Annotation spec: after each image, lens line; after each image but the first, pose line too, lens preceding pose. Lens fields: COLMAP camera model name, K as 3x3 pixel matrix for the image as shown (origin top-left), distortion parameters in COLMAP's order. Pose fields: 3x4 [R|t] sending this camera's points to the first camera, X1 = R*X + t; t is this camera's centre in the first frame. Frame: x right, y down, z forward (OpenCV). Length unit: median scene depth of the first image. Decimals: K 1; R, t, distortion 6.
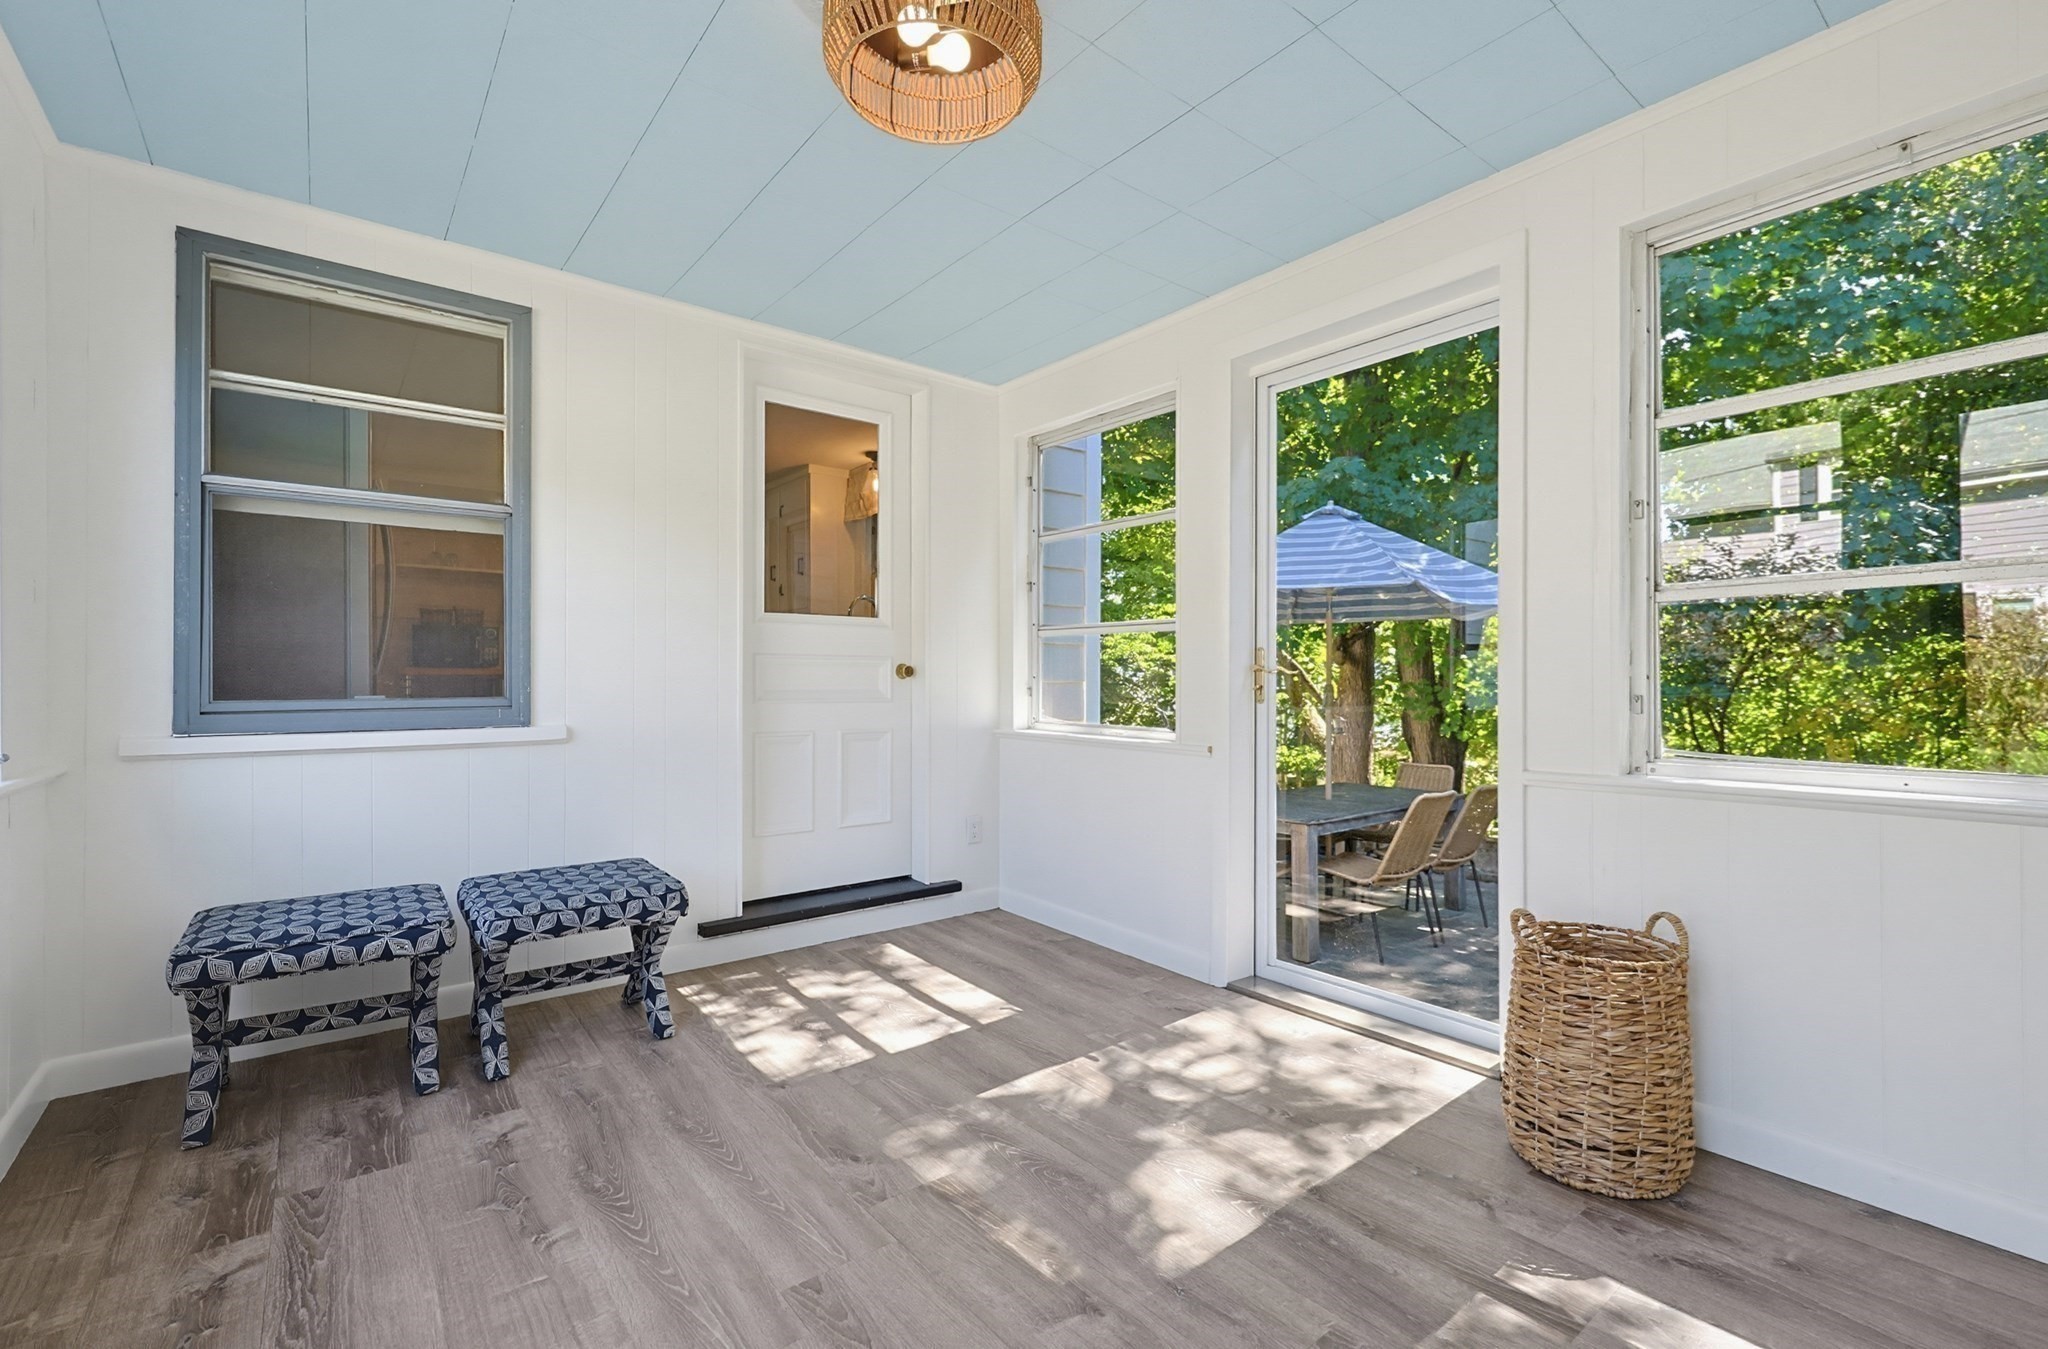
lens RADIAL K [[881.4, 0, 1023.2], [0, 881.4, 661.3], [0, 0, 1]] dist [-0.001096, 0.000036]
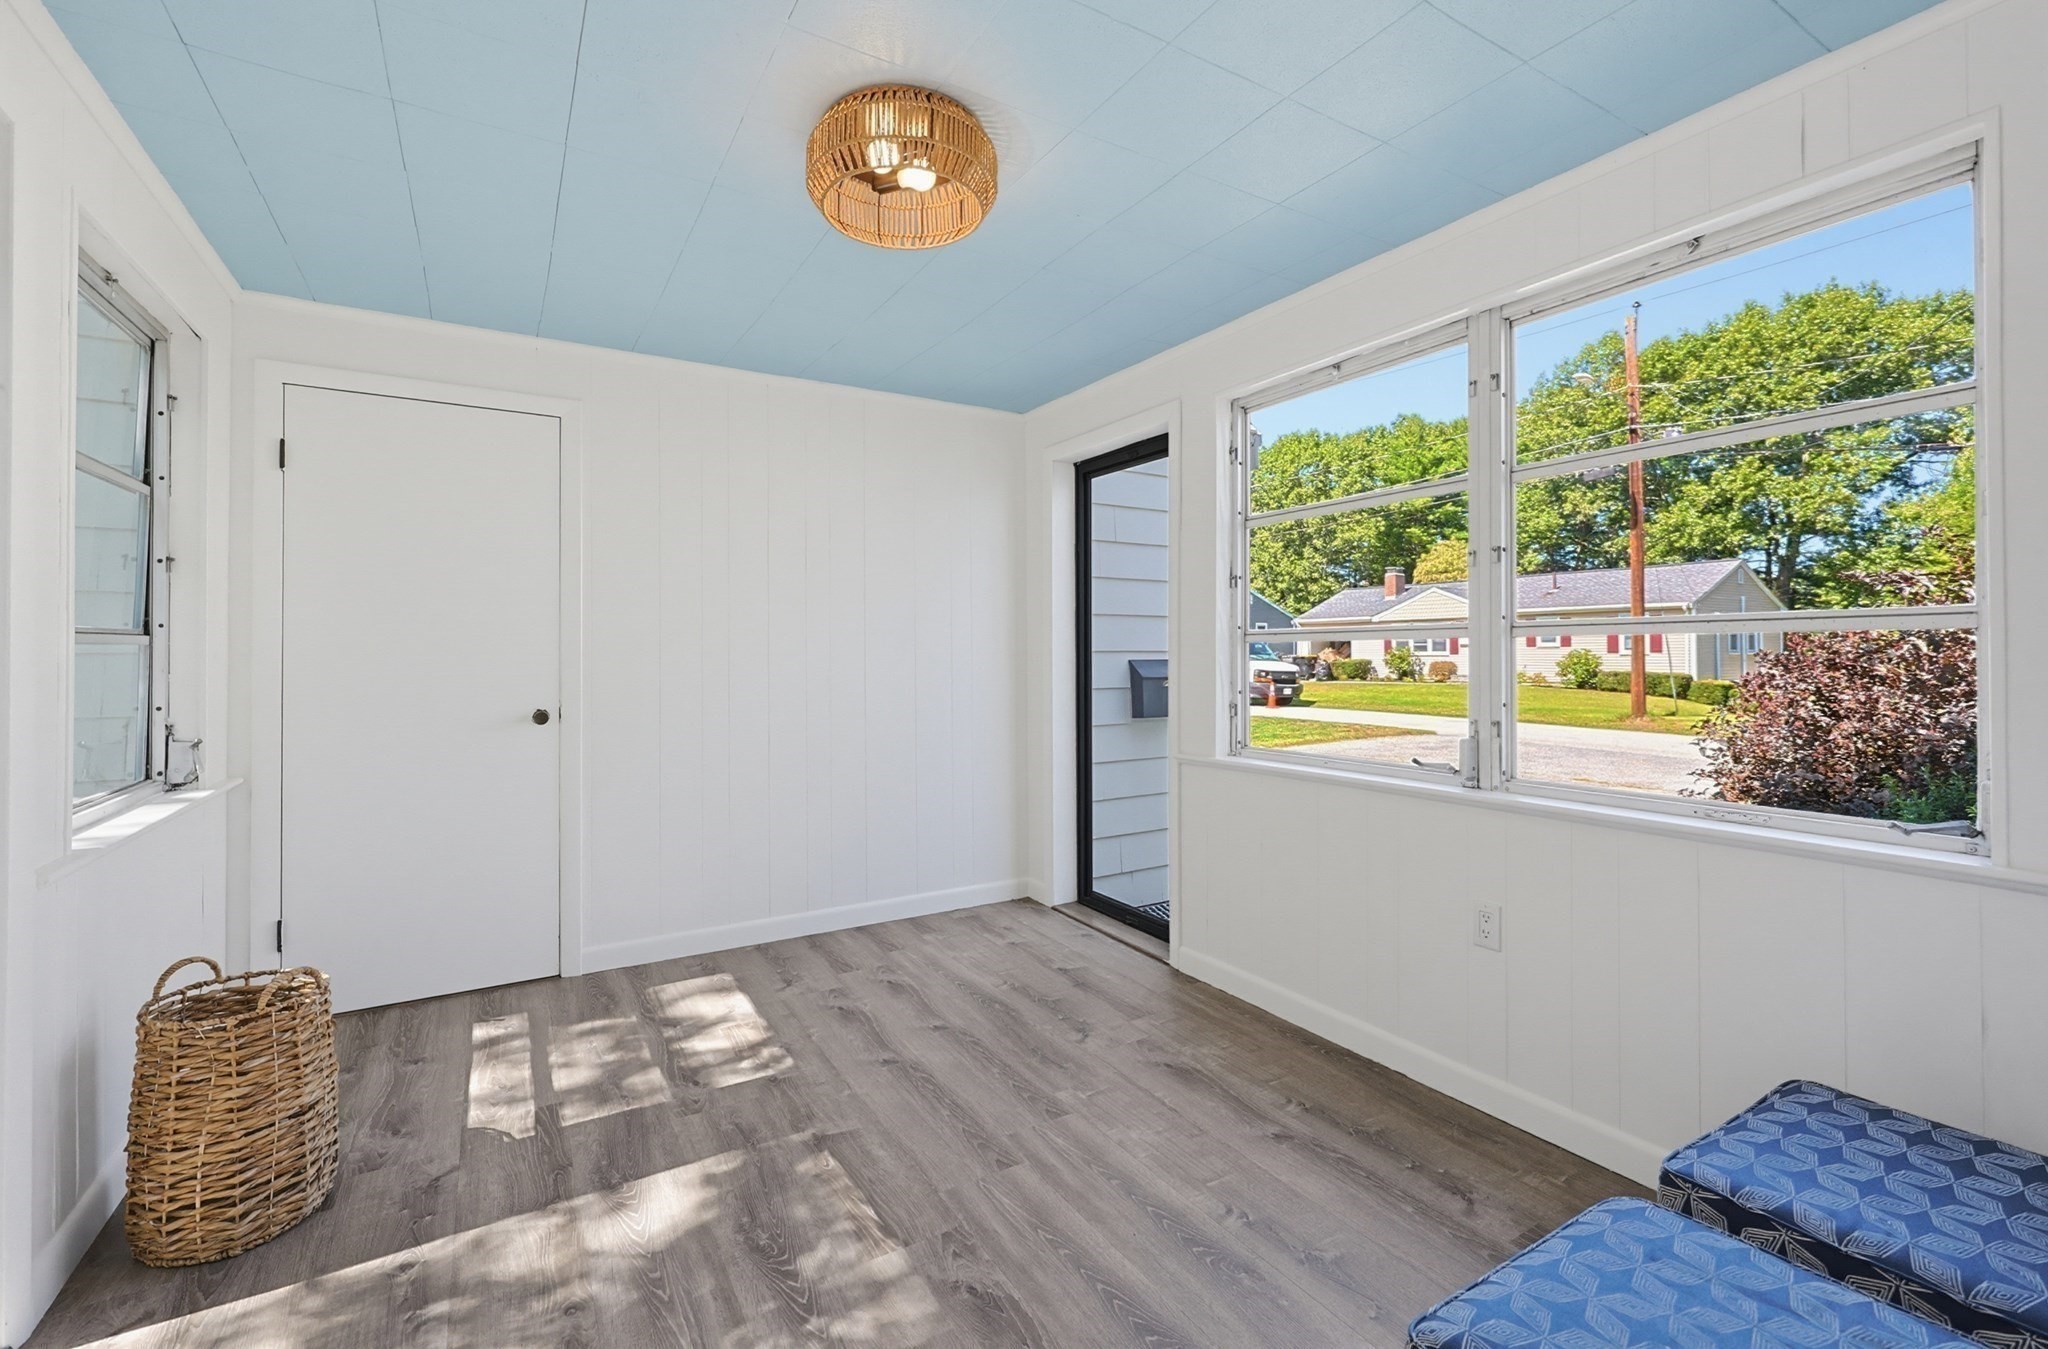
lens RADIAL K [[881.4, 0, 1023.2], [0, 881.4, 661.3], [0, 0, 1]] dist [-0.001096, 0.000036]
pose [[-0.992099, 0.000218, 0.125455, -0.395670], [-0.001493, 0.999907, -0.013546, -0.043289], [-0.125446, -0.013626, -0.992007, 2.110490]]
